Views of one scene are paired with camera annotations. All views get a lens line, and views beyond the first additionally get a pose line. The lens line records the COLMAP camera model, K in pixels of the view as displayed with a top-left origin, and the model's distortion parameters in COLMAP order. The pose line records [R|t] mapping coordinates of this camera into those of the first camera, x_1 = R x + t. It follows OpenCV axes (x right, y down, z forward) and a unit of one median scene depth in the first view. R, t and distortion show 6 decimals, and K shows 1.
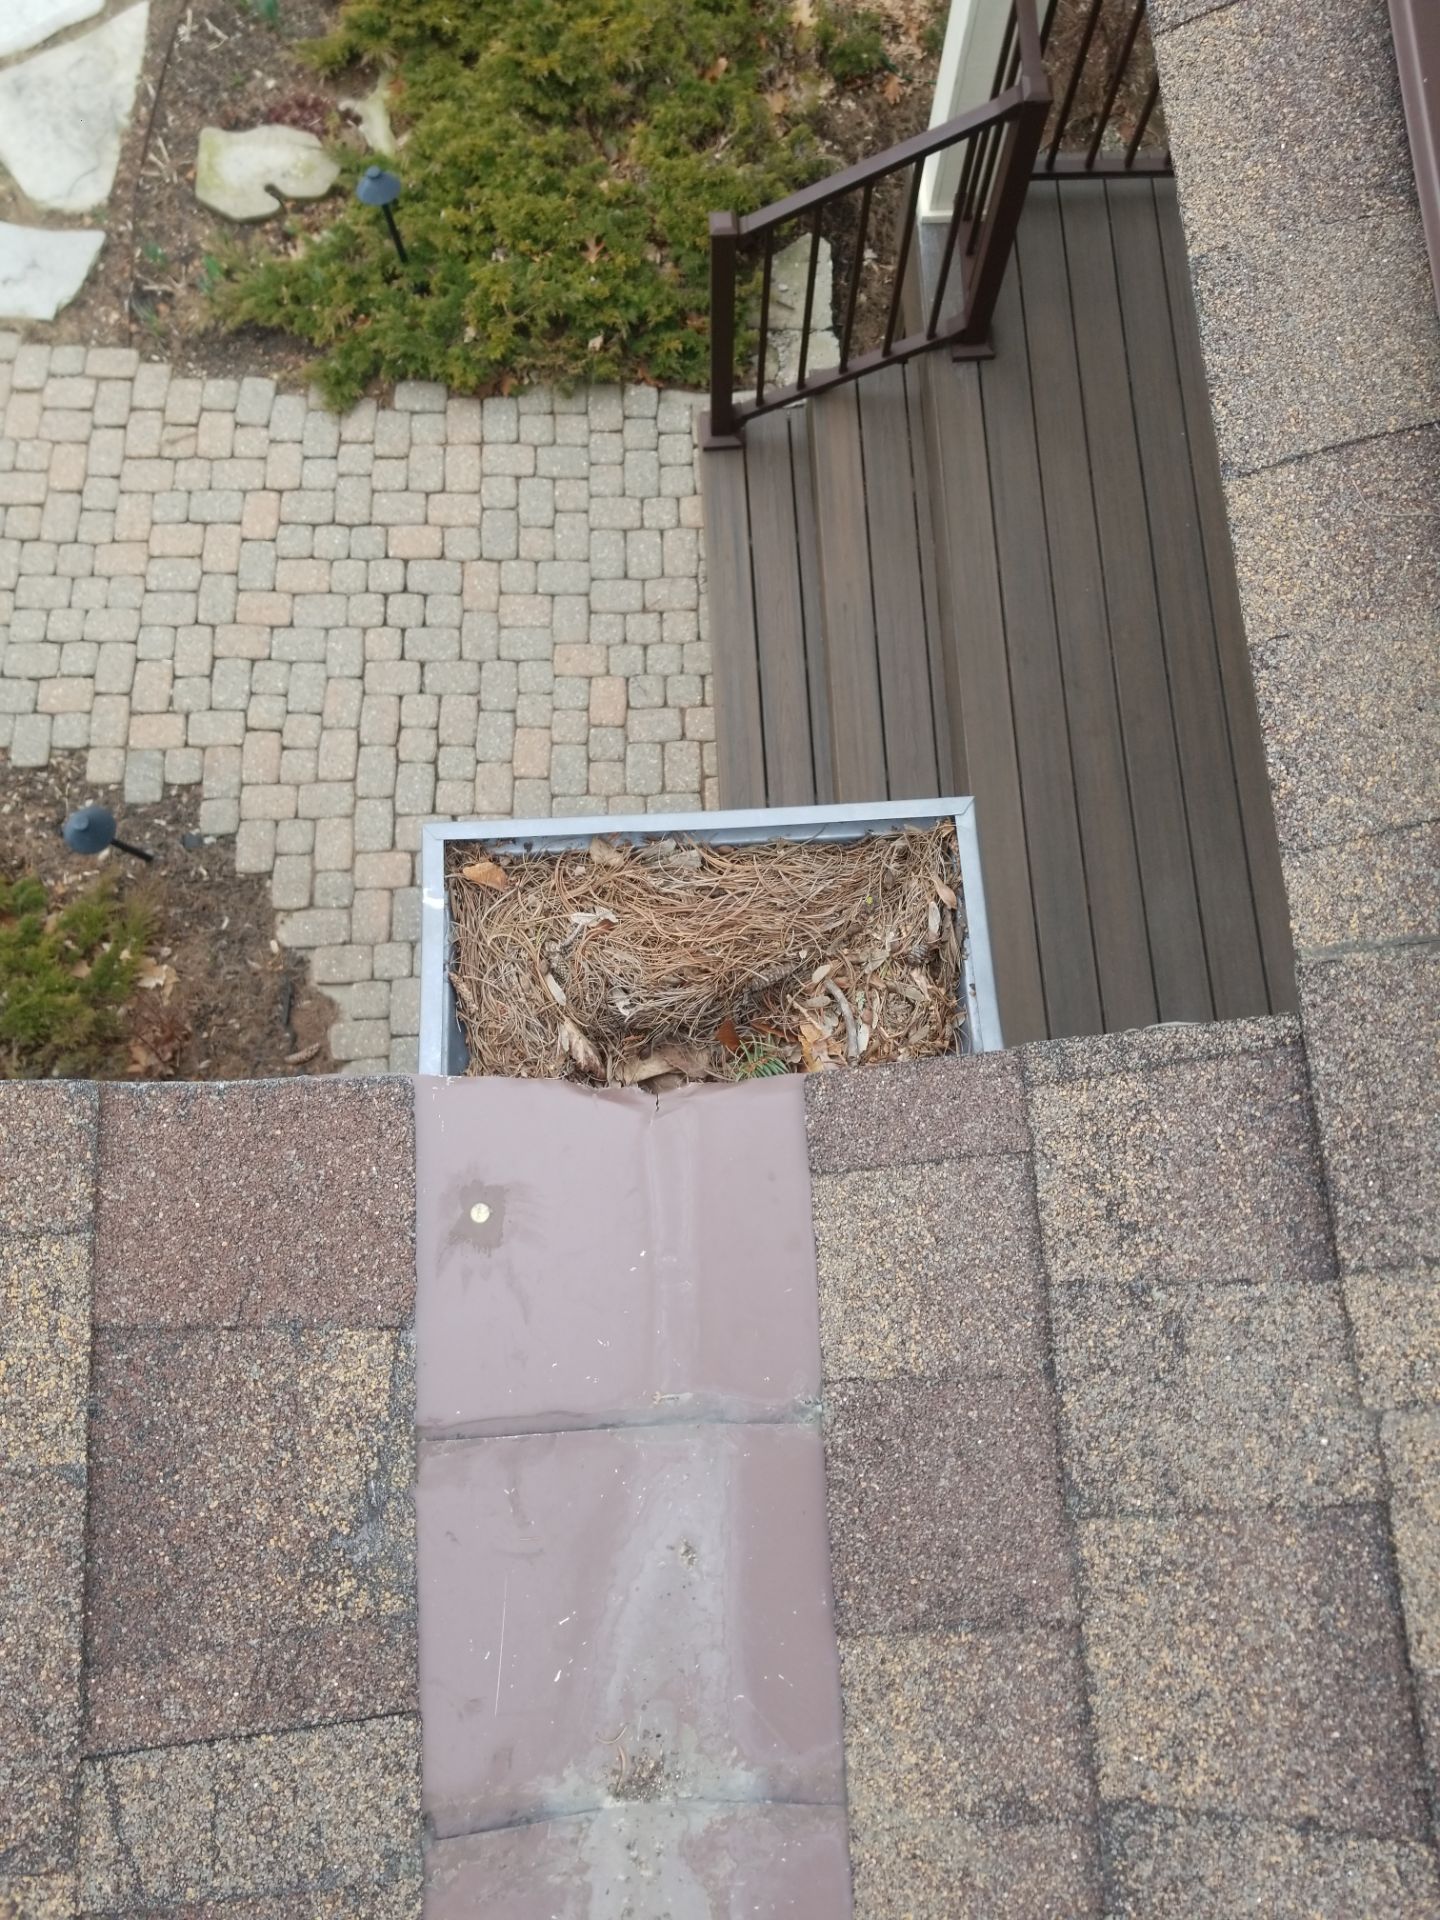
lens RADIAL K [[1507.7, 0, 729.9], [0, 1507.7, 940.4], [0, 0, 1]] dist [0.031016, -0.054857]
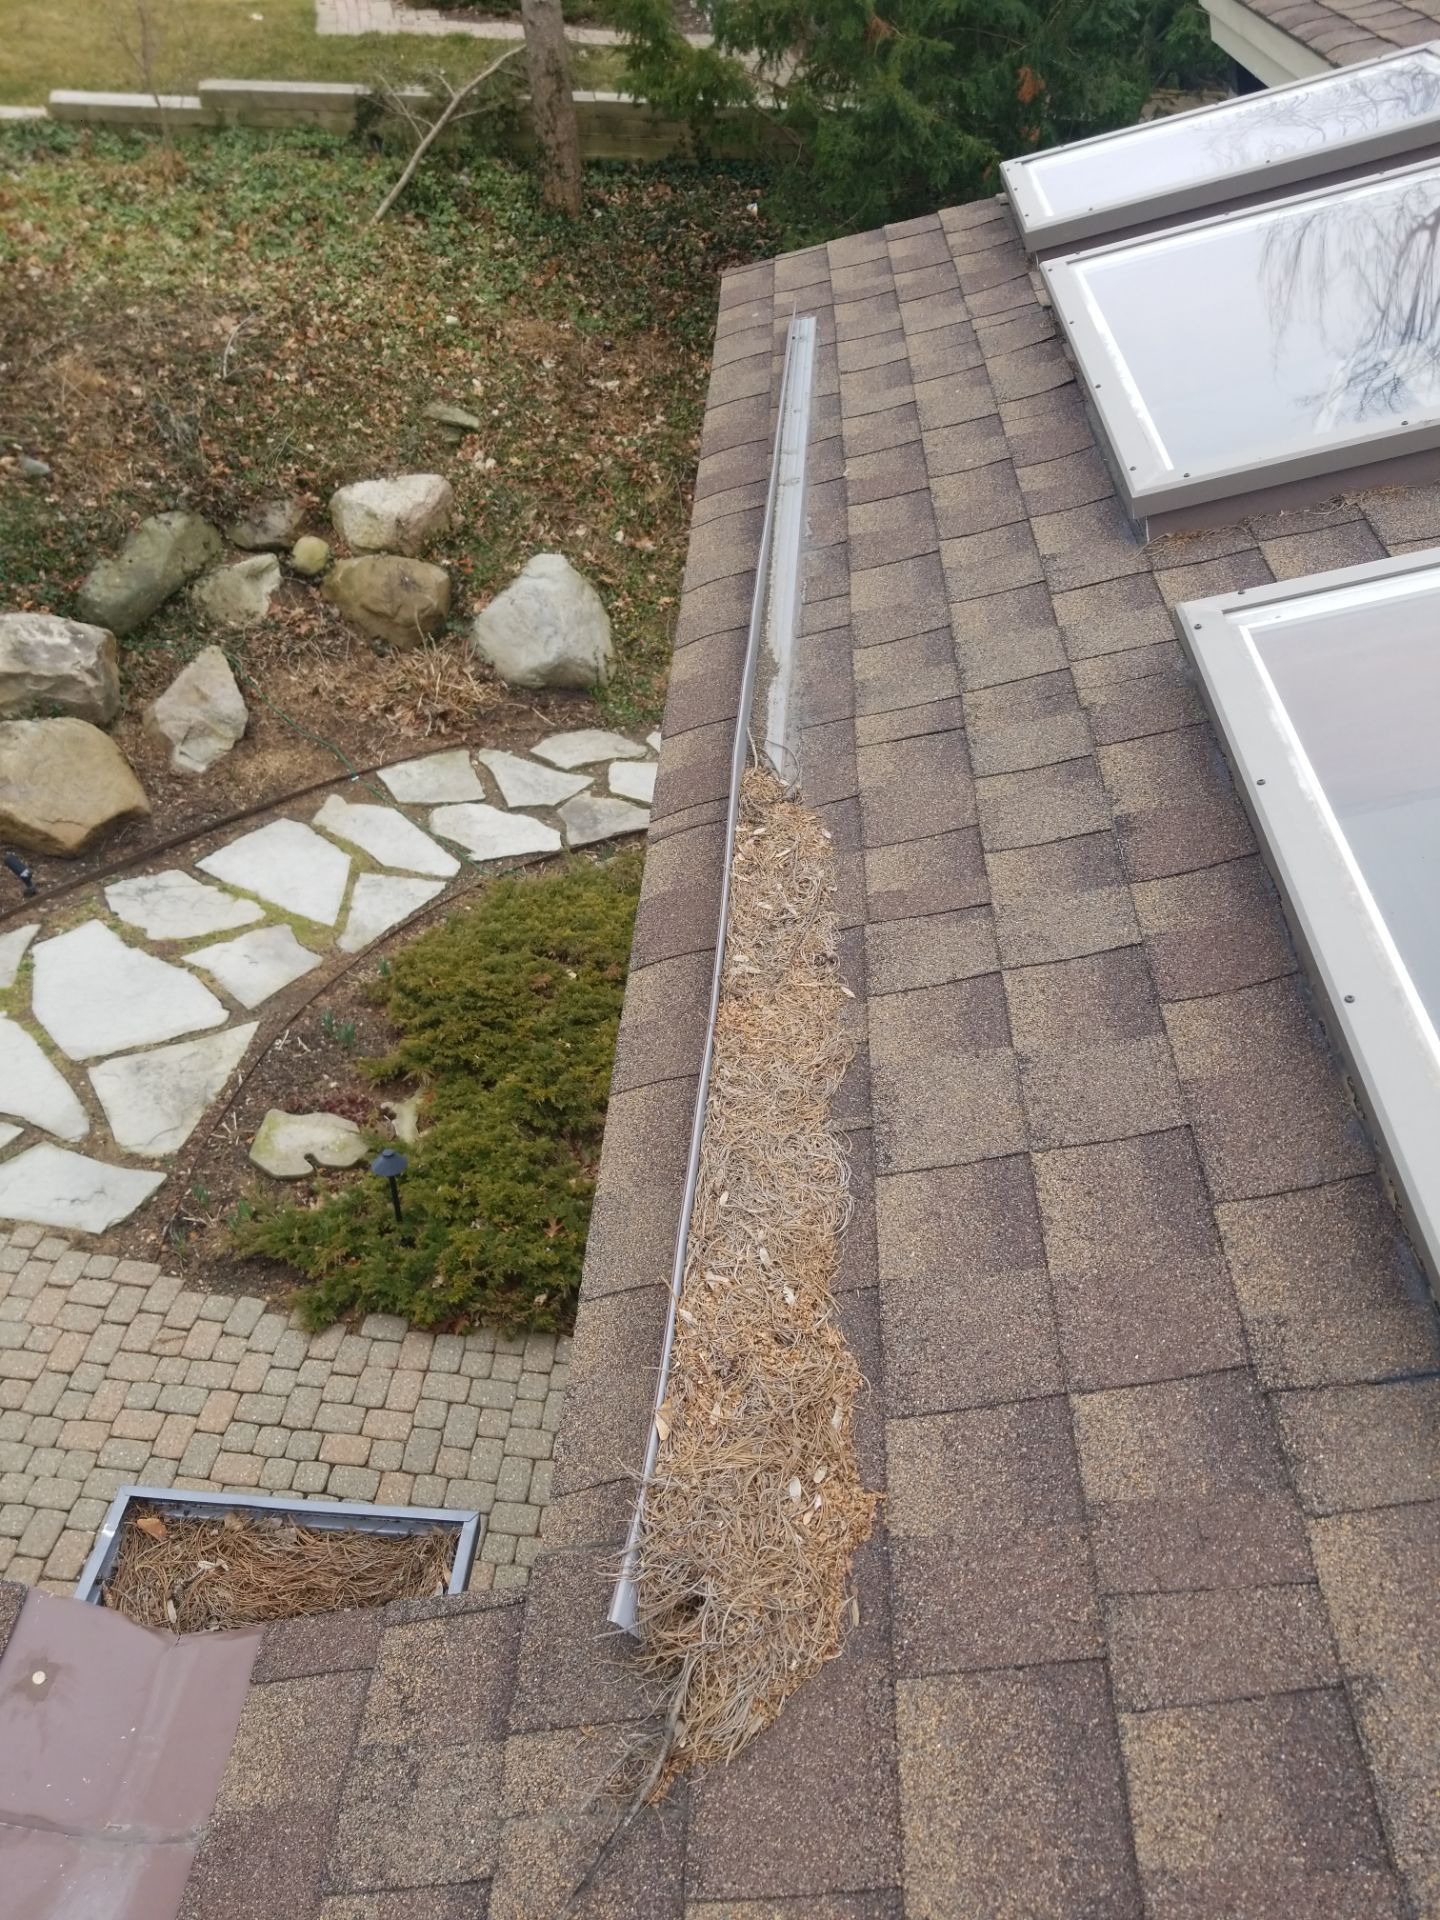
lens RADIAL K [[1507.7, 0, 717.1], [0, 1507.7, 944.0], [0, 0, 1]] dist [0.031016, -0.054857]
pose [[0.994011, 0.094746, -0.054457, 0.088718], [-0.108579, 0.799869, -0.590272, 0.066912], [-0.012368, 0.592649, 0.805366, -0.120750]]
